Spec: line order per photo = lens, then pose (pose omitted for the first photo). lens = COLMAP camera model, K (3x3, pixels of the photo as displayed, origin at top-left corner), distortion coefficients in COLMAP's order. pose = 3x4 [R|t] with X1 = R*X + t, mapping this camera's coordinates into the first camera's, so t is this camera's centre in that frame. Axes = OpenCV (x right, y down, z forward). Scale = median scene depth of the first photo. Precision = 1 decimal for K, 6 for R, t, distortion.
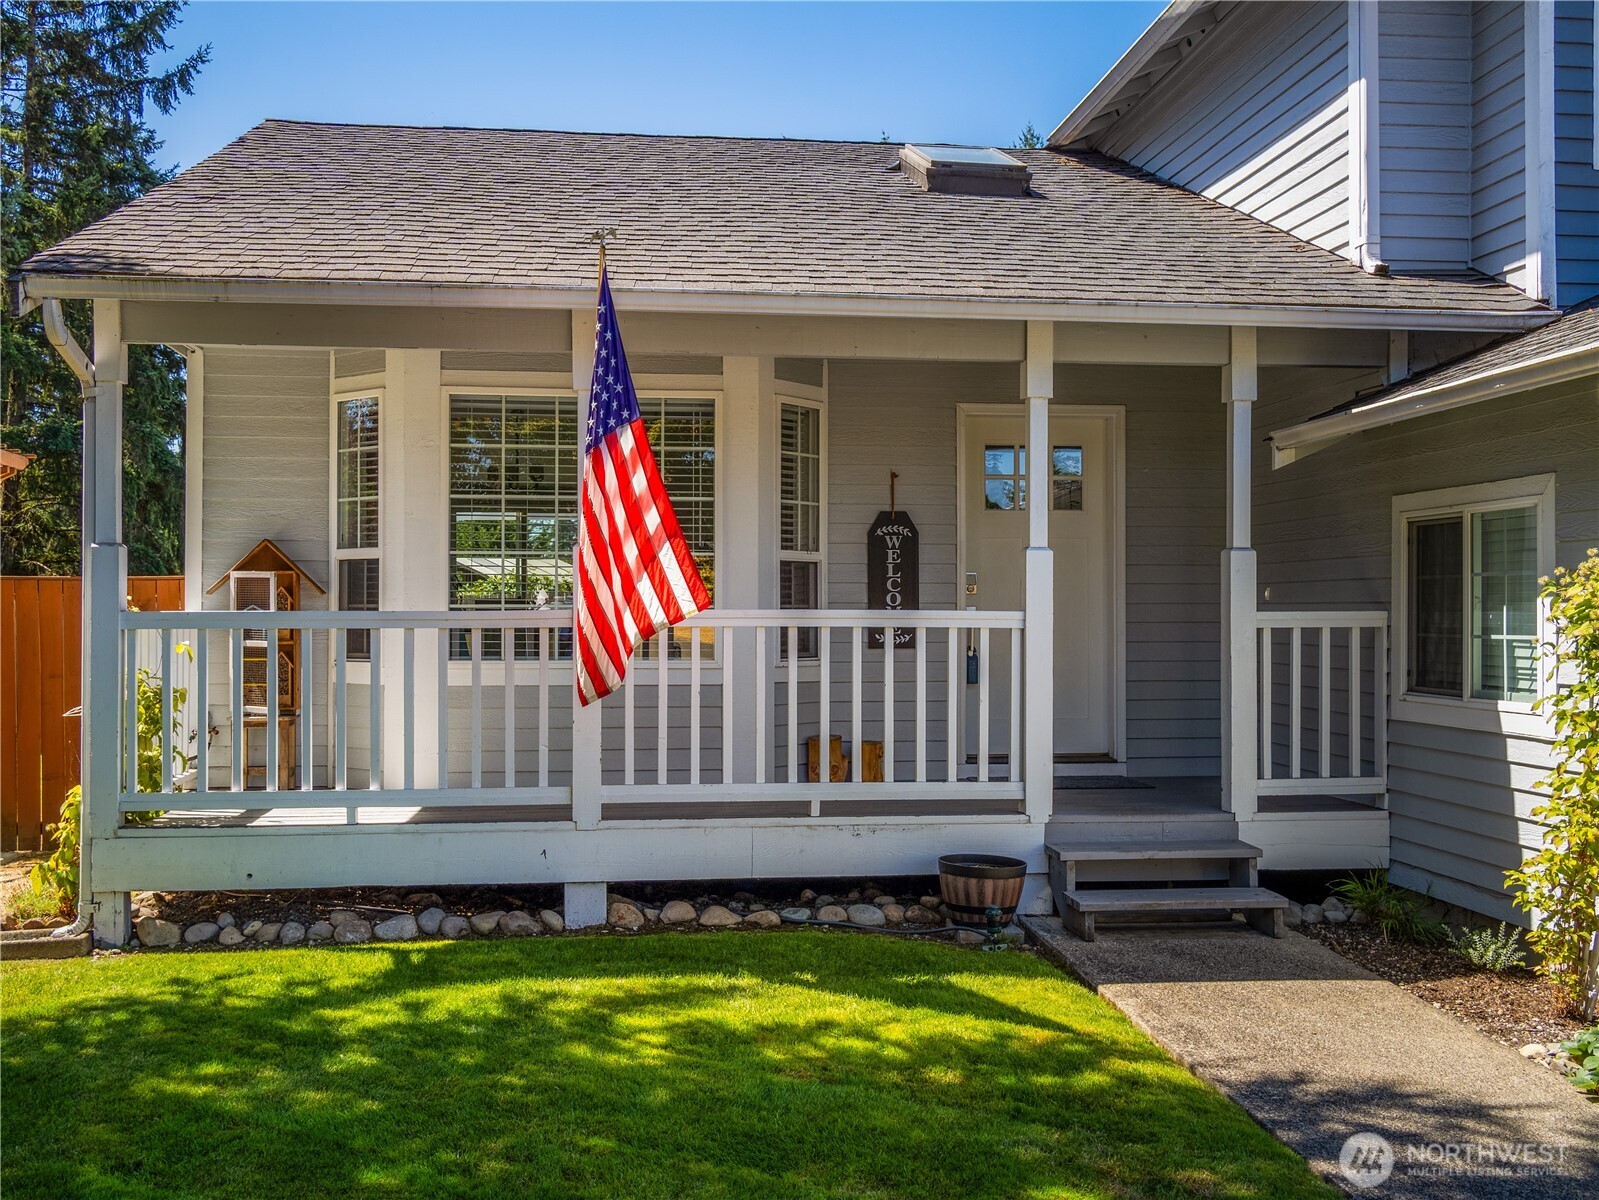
lens RADIAL K [[1698.6, 0, 797.6], [0, 1698.6, 599.7], [0, 0, 1]] dist [-0.025955, 0.000000]
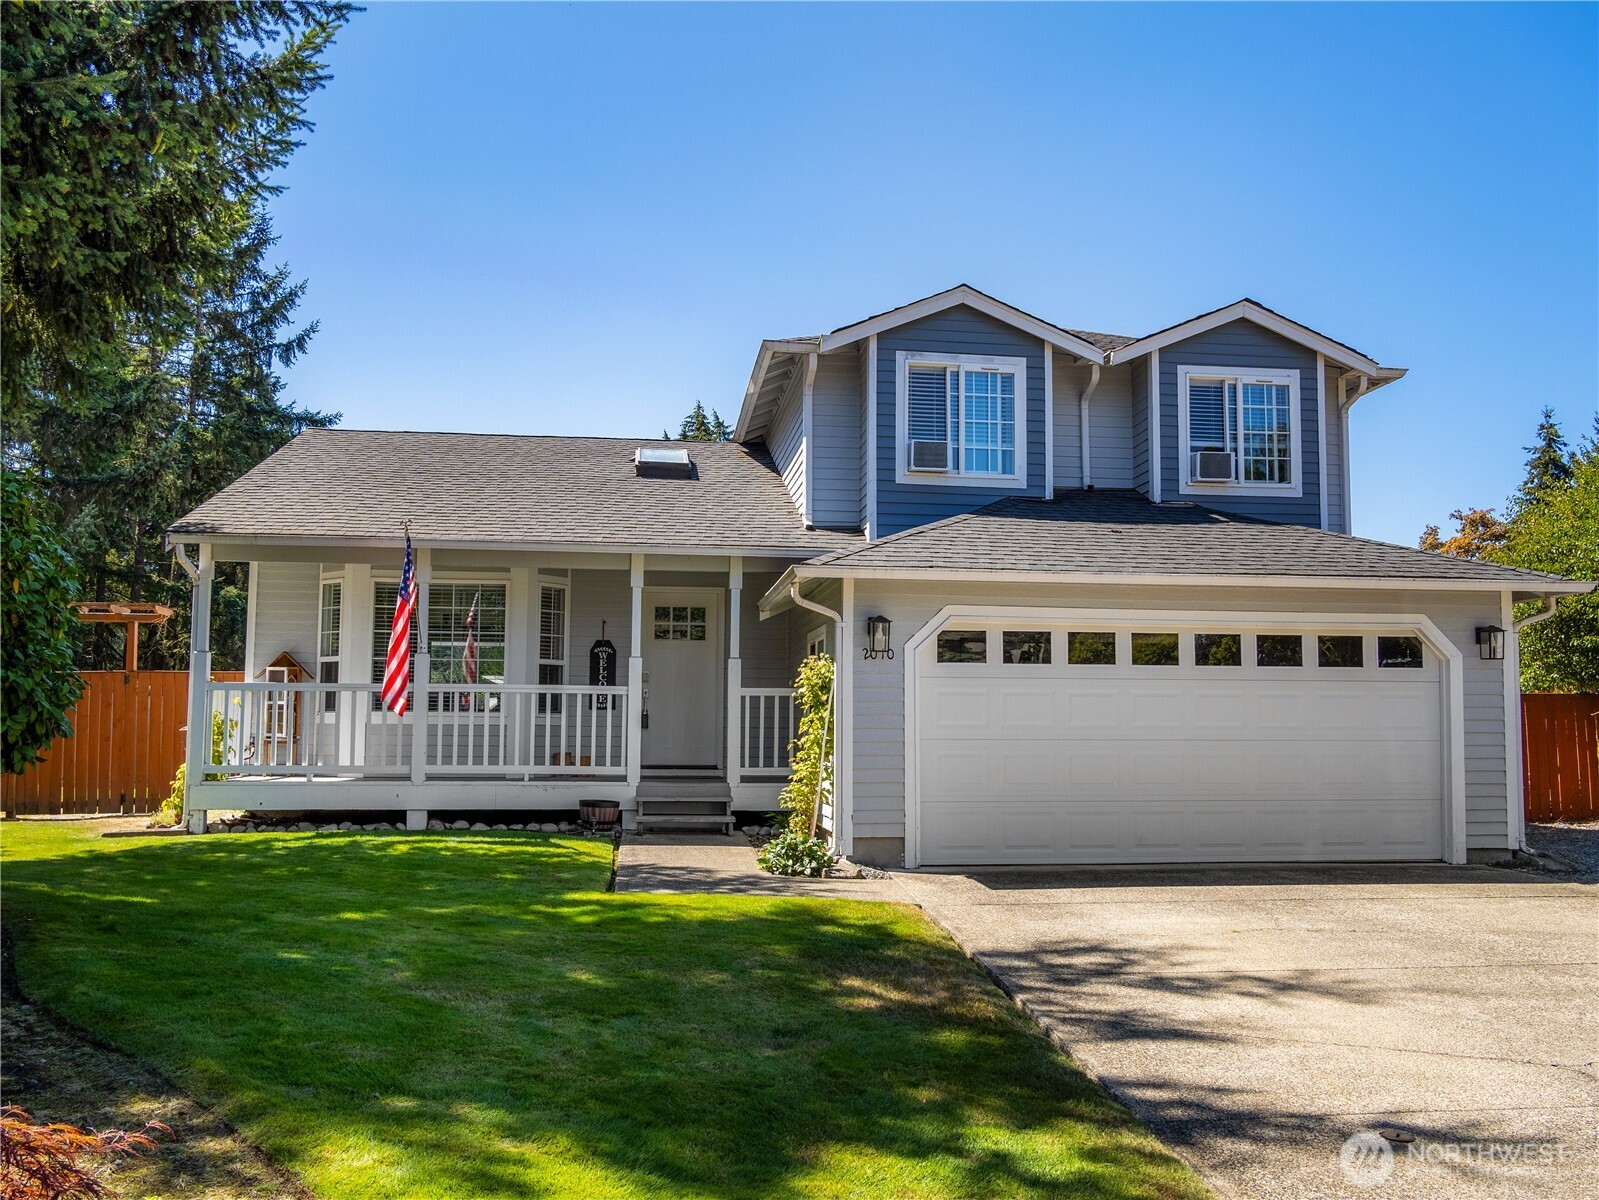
lens RADIAL K [[1321.6, 0, 797.9], [0, 1321.6, 616.1], [0, 0, 1]] dist [-0.053106, -0.000668]
pose [[0.999934, 0.006912, 0.009172, 0.285755], [-0.006232, 0.997369, -0.072222, 0.031864], [-0.009647, 0.072160, 0.997346, -0.574683]]
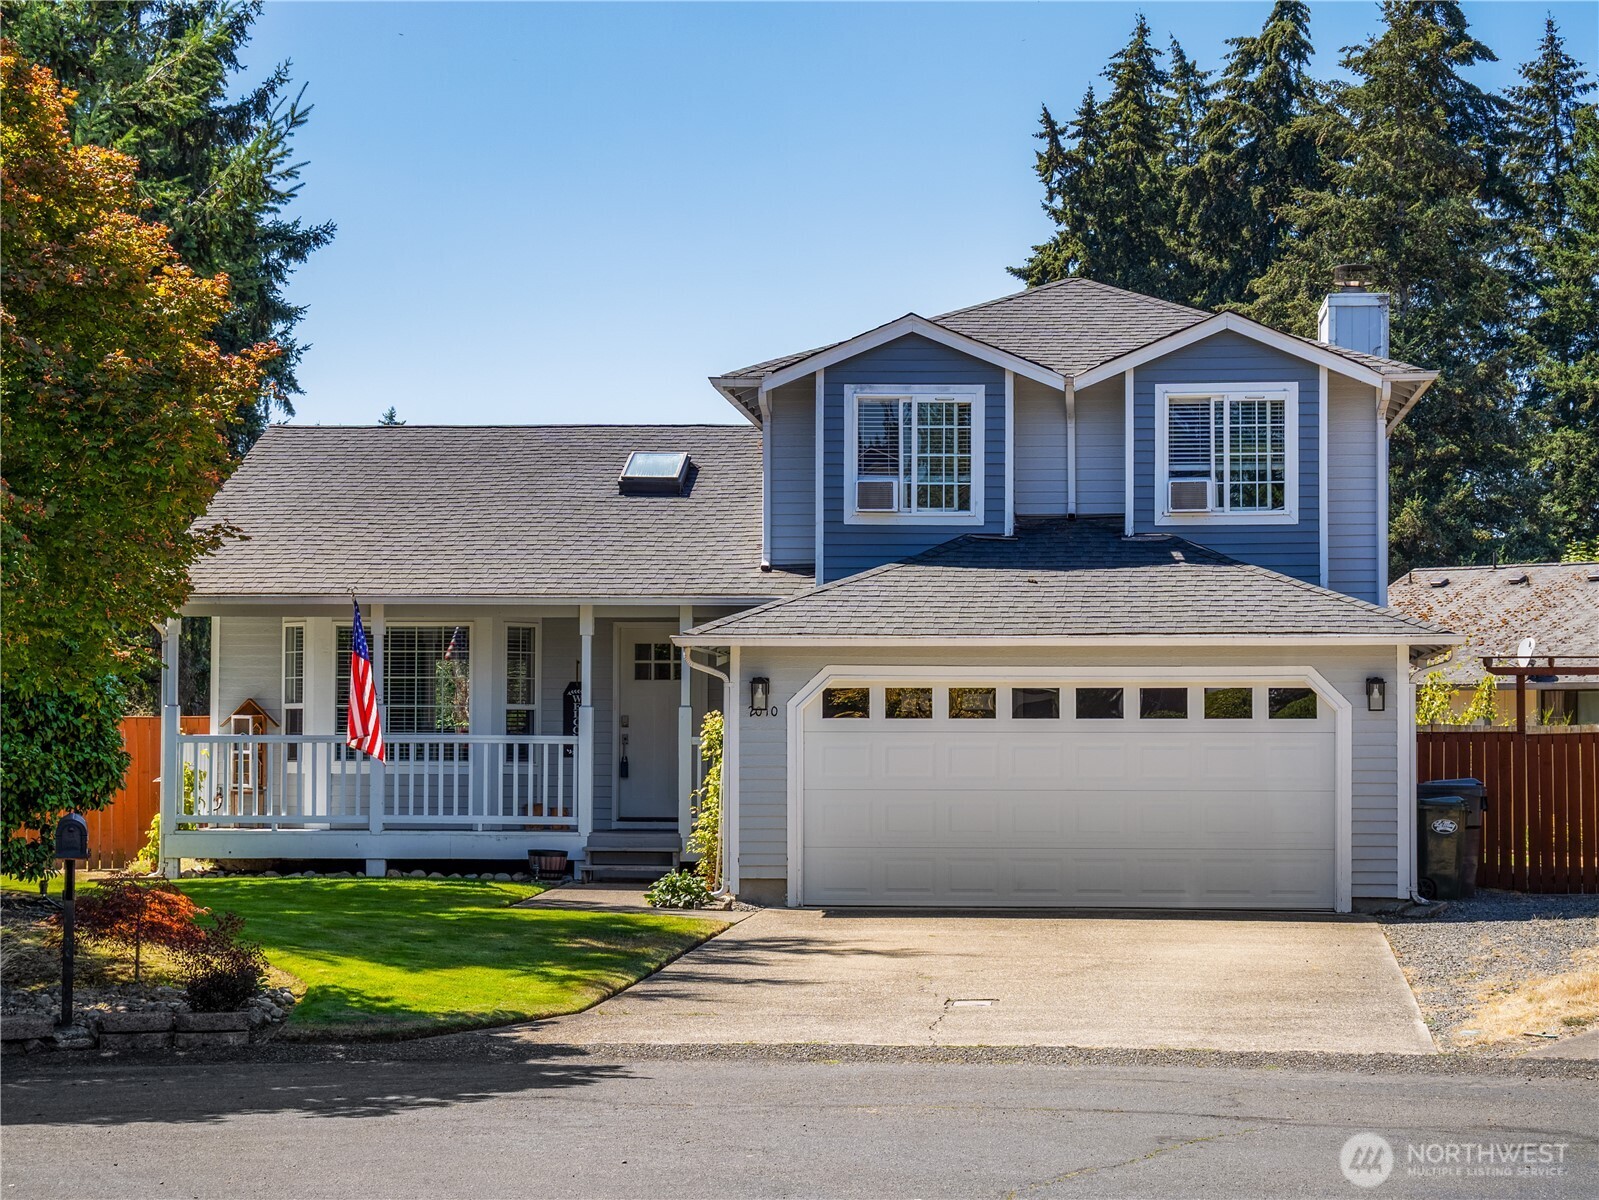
lens RADIAL K [[3274.9, 0, 801.0], [0, 3274.9, 598.2], [0, 0, 1]] dist [-0.083073, 0.000000]
pose [[0.980447, -0.006561, -0.196673, 1.044637], [-0.000539, 0.999351, -0.036025, -0.016005], [0.196782, 0.035426, 0.979807, -2.551012]]
